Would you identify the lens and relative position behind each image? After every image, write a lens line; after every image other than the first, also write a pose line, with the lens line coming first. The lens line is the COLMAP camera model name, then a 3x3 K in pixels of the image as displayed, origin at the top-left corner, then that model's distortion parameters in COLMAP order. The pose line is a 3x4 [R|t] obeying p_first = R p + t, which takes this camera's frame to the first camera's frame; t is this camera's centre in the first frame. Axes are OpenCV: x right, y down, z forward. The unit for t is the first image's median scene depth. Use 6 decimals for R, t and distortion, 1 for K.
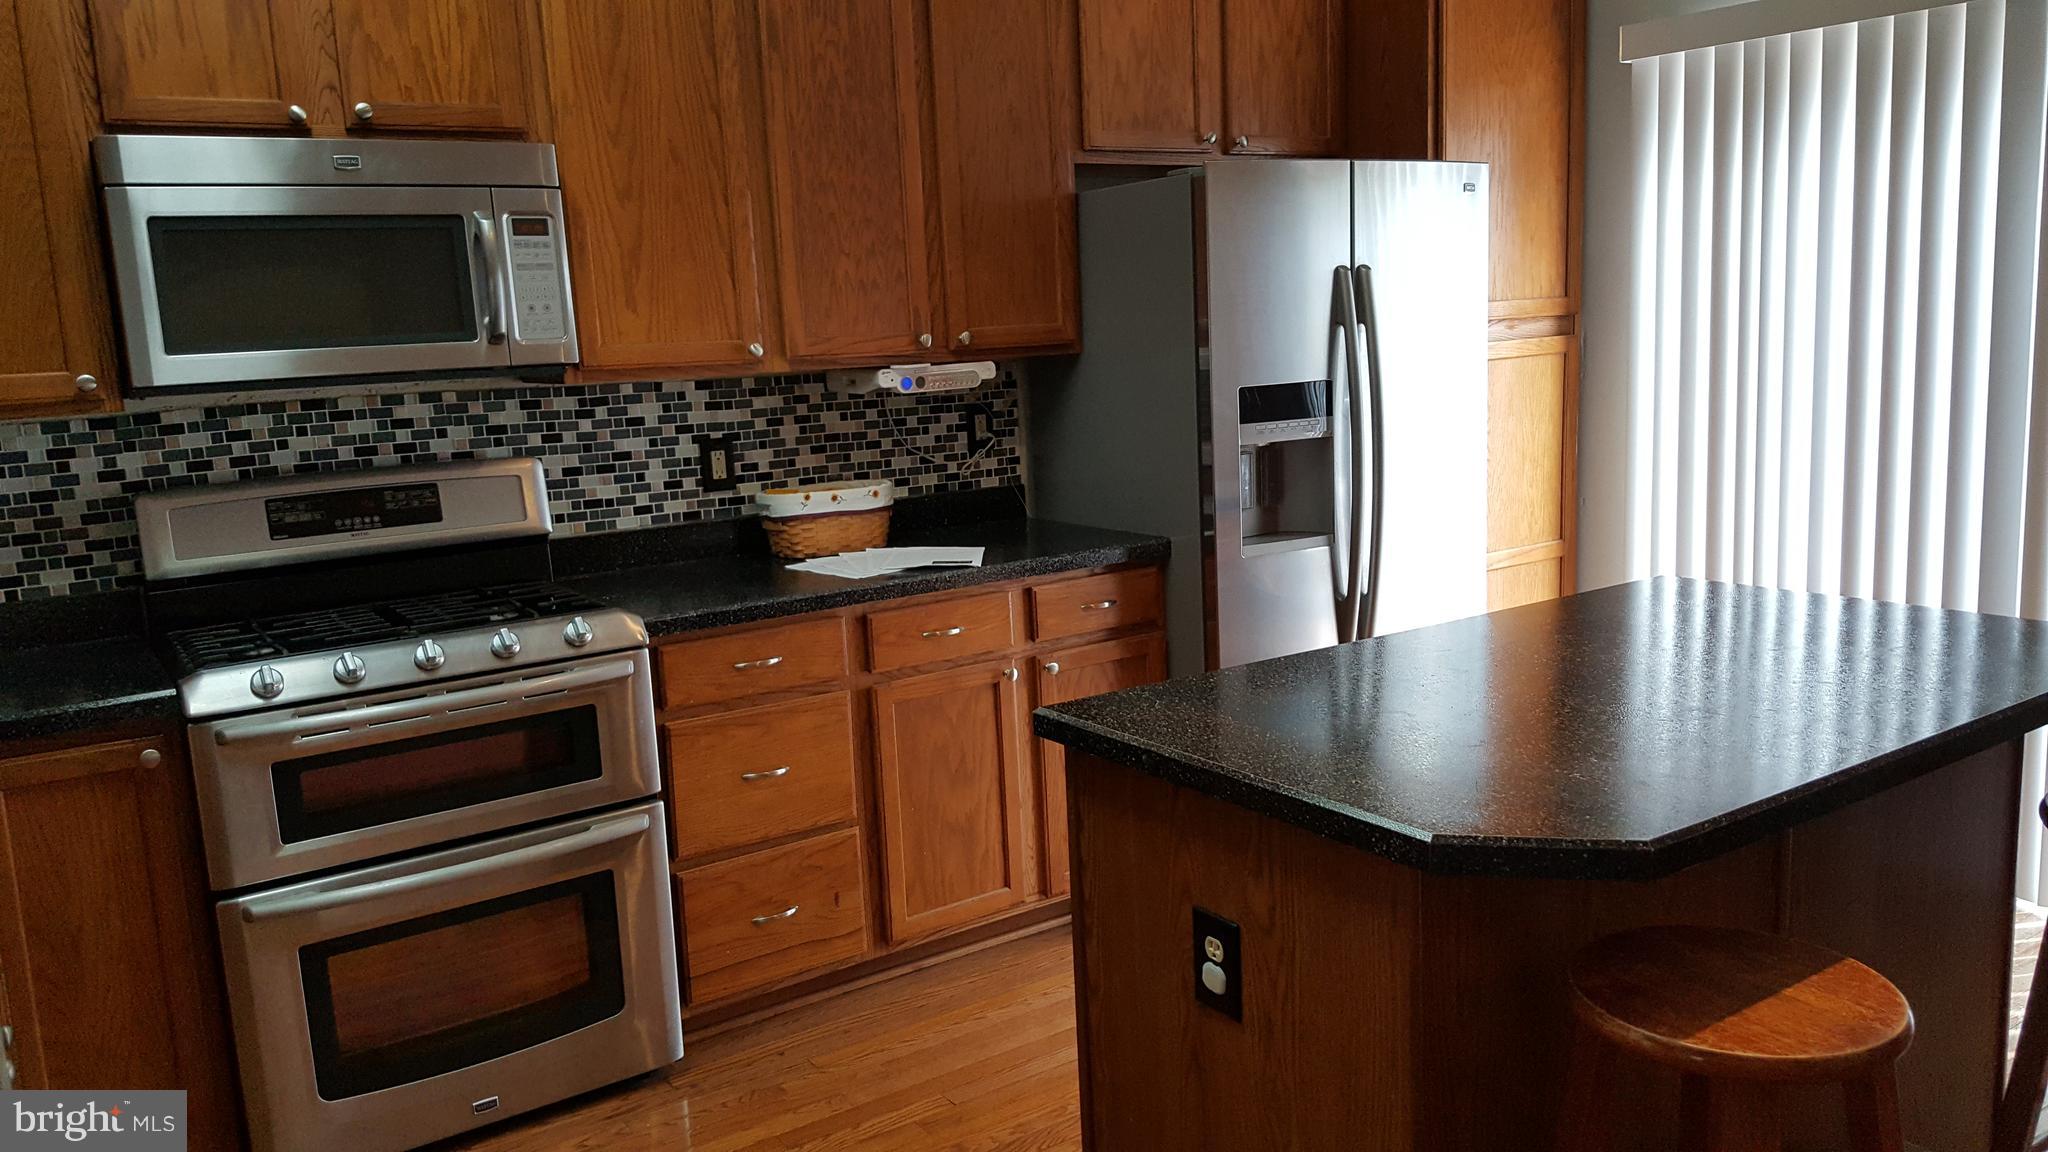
lens RADIAL K [[1487.8, 0, 1029.2], [0, 1487.8, 542.9], [0, 0, 1]] dist [0.092969, -0.132968]
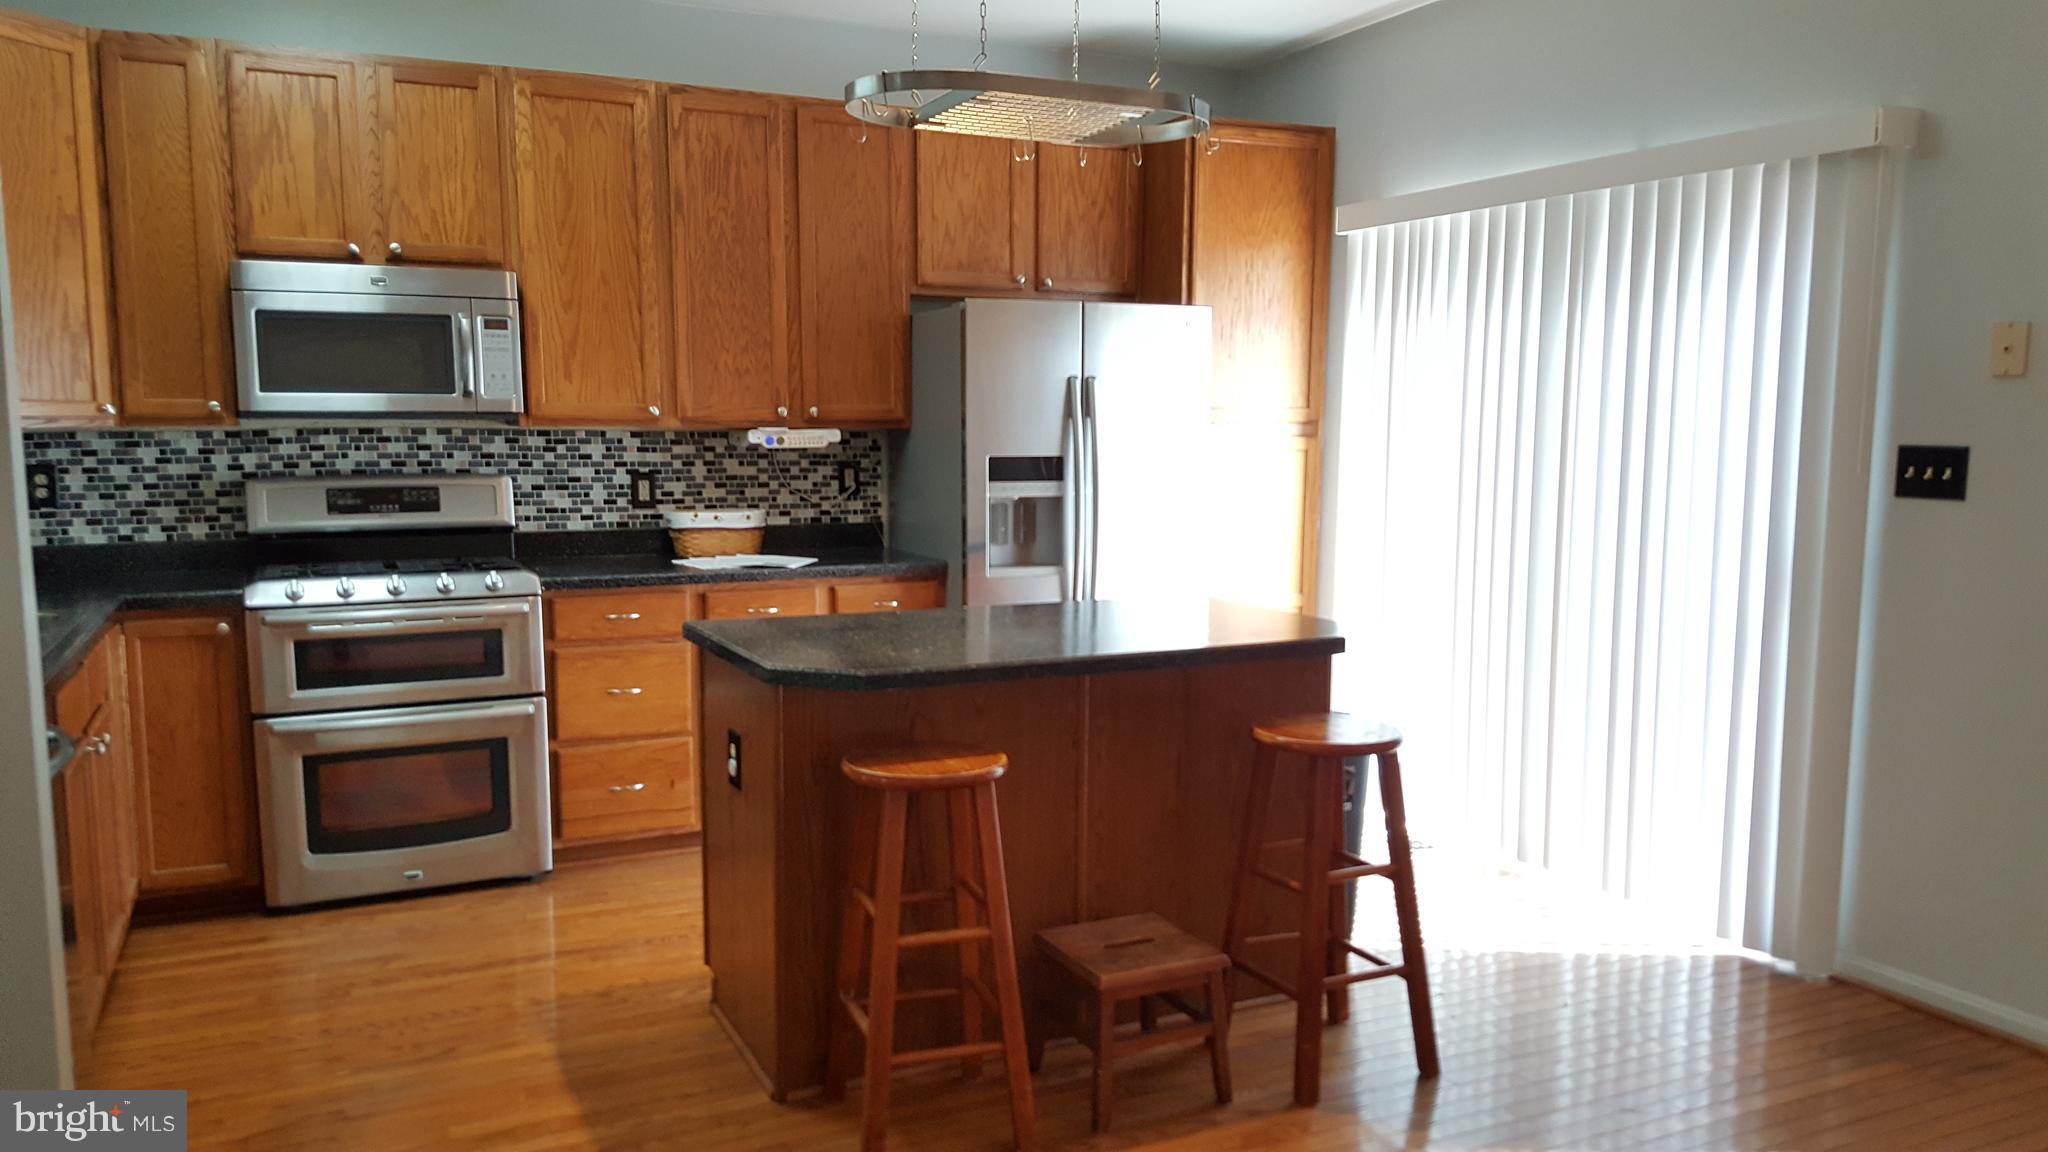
lens RADIAL K [[1458.1, 0, 1024.0], [0, 1458.1, 576.0], [0, 0, 1]] dist [0.110364, -0.179400]
pose [[0.988591, 0.066244, -0.135279, 0.393333], [-0.071052, 0.996990, -0.031029, 0.053671], [0.132817, 0.040287, 0.990321, -0.393448]]
